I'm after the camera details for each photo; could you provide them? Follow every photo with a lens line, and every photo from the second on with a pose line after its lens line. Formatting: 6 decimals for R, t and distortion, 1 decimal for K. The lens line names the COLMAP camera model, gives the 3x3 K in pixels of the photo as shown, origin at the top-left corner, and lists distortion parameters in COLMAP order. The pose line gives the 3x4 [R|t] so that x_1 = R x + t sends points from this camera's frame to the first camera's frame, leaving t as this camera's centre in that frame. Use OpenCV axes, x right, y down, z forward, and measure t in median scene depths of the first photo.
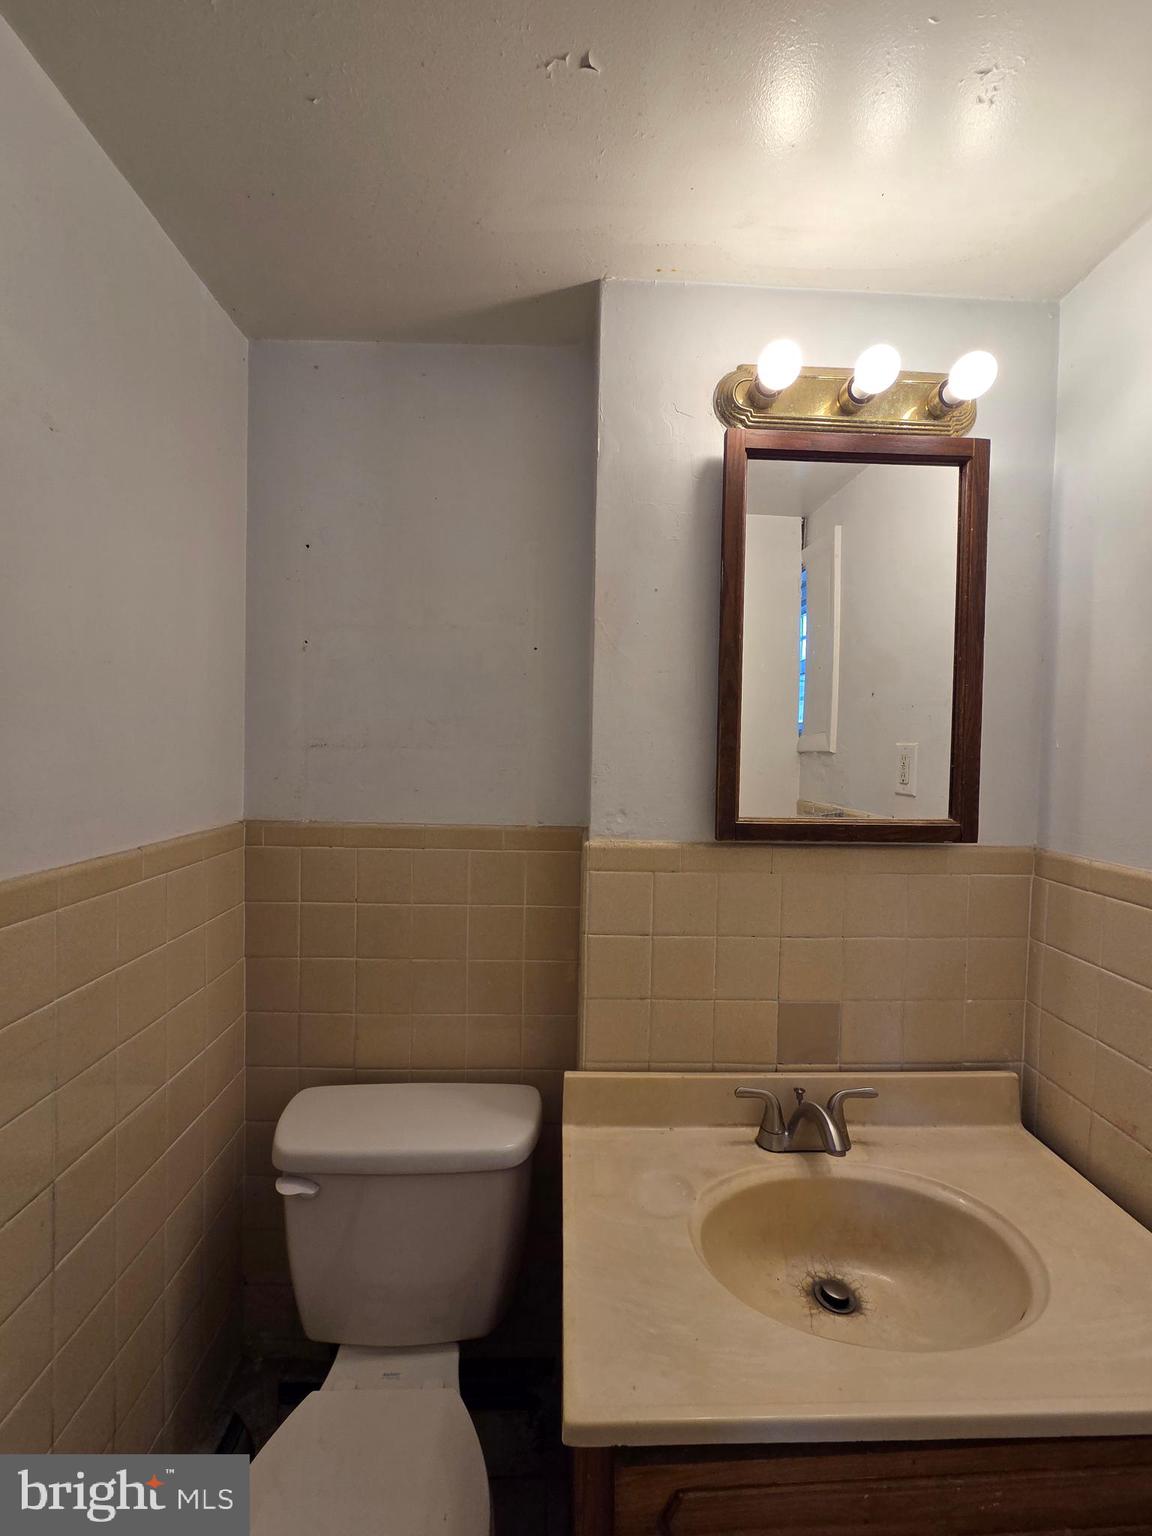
lens RADIAL K [[629.1, 0, 577.4], [0, 629.1, 759.5], [0, 0, 1]] dist [0.003802, -0.000179]
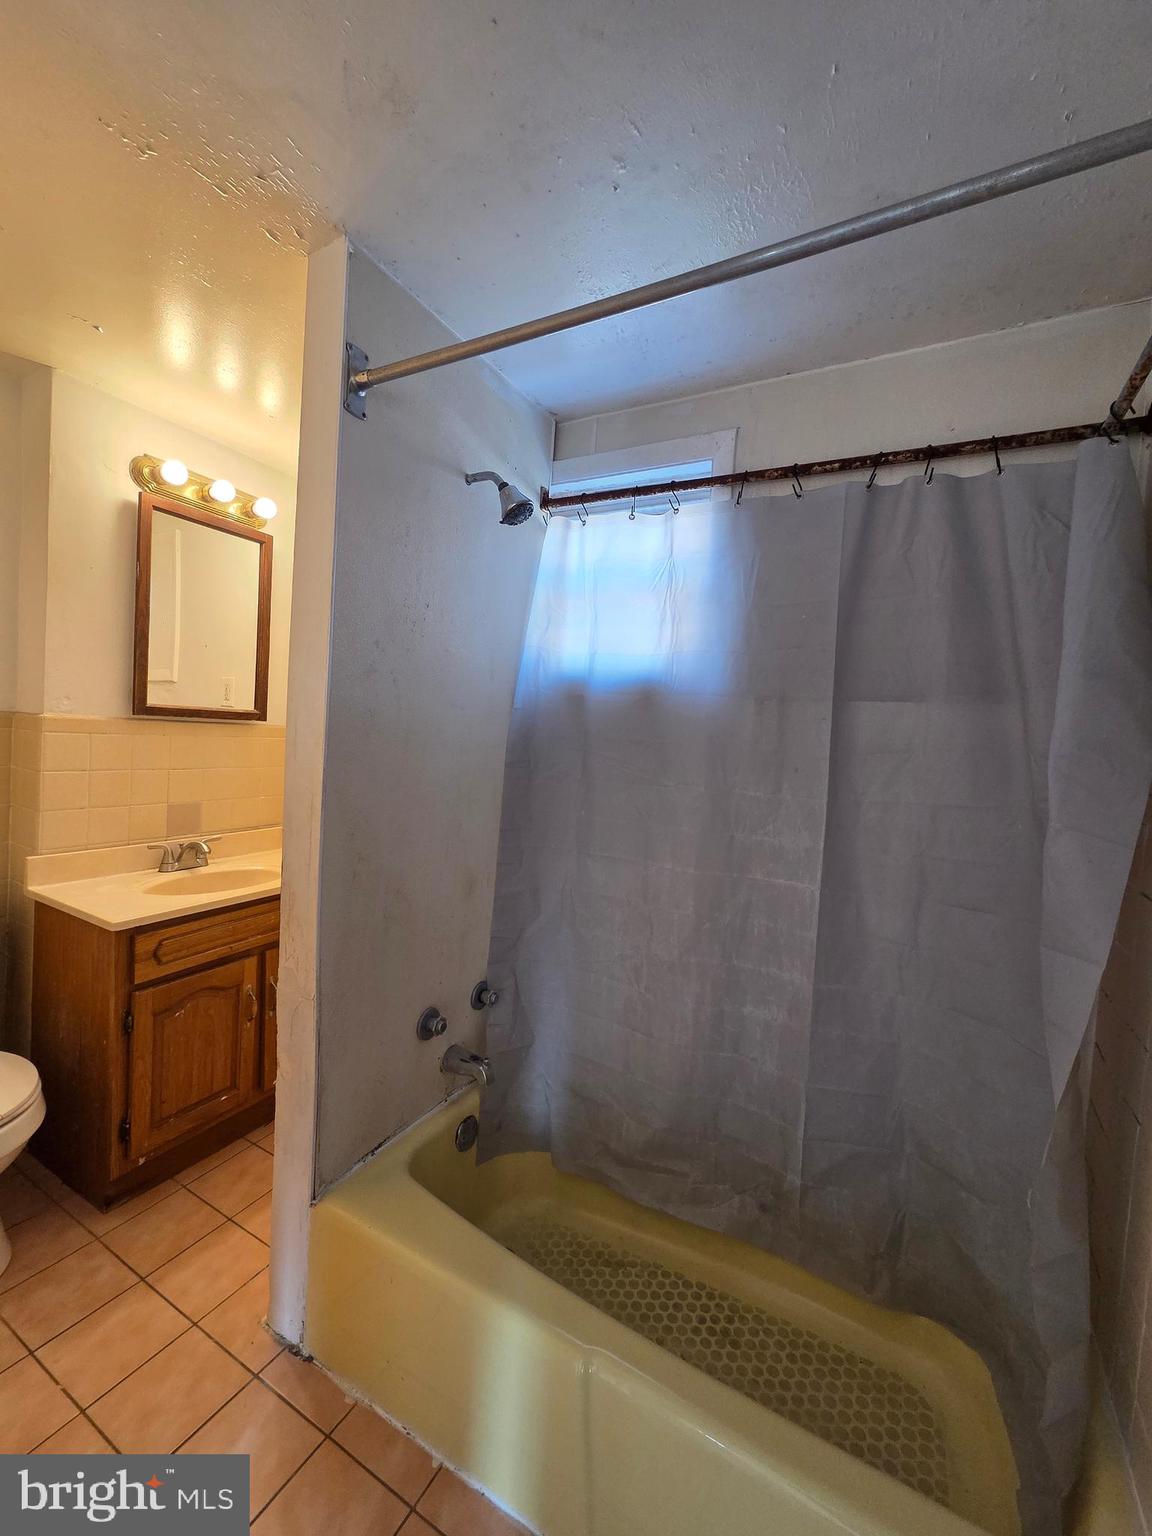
lens RADIAL K [[629.1, 0, 572.6], [0, 629.1, 760.6], [0, 0, 1]] dist [0.003802, -0.000179]
pose [[0.514500, -0.023403, 0.857171, -0.691289], [-0.029688, 0.998542, 0.045083, 0.138556], [-0.856976, -0.048643, 0.513055, -1.032770]]
